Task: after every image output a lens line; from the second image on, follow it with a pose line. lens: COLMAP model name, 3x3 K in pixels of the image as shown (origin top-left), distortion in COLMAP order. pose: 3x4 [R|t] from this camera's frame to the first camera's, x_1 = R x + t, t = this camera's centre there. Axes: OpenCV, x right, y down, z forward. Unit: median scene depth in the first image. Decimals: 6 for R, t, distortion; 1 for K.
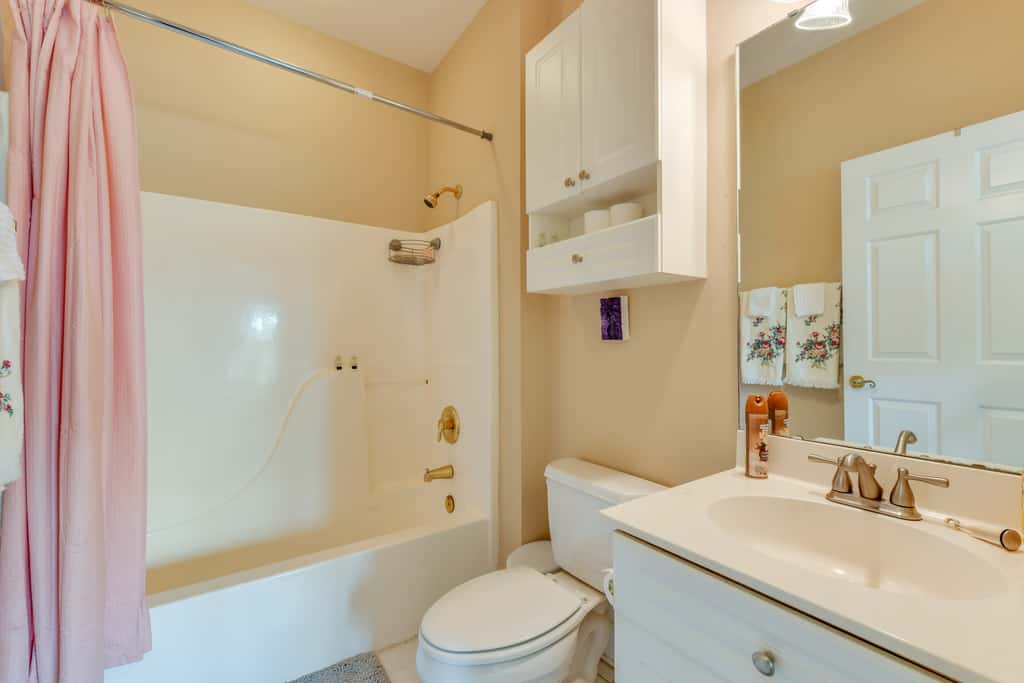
lens RADIAL K [[415.2, 0, 510.1], [0, 415.2, 344.1], [0, 0, 1]] dist [0.001016, 0.000003]
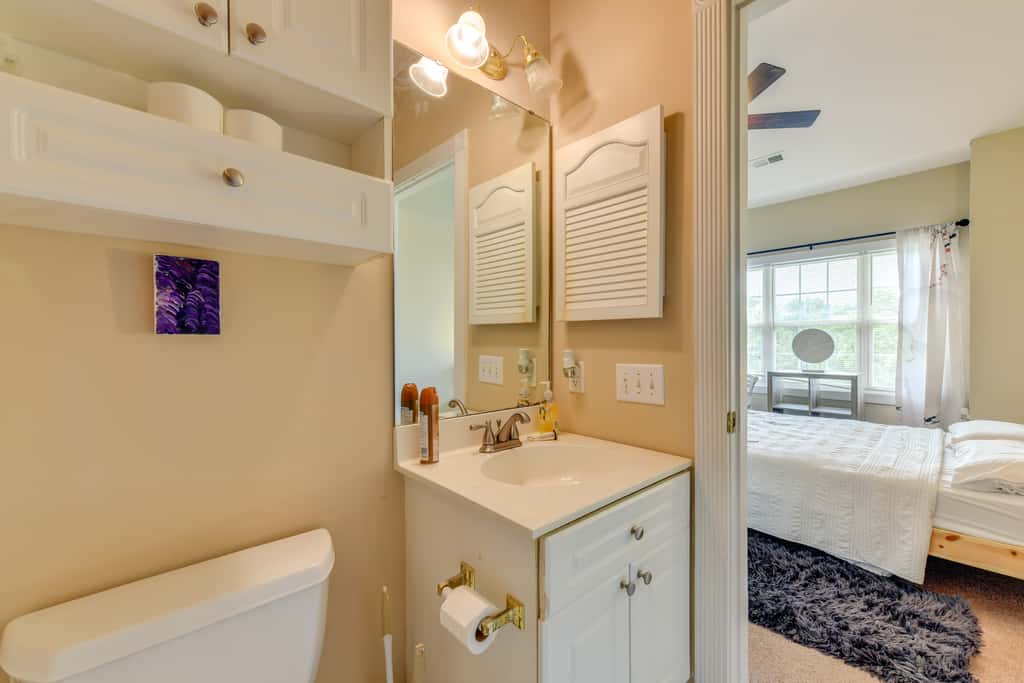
lens RADIAL K [[415.2, 0, 512.5], [0, 415.2, 341.6], [0, 0, 1]] dist [0.001016, 0.000003]
pose [[-0.135758, 0.002503, 0.990739, -0.372238], [0.001638, 0.999996, -0.002302, 0.002016], [-0.990741, 0.001310, -0.135761, 0.653163]]
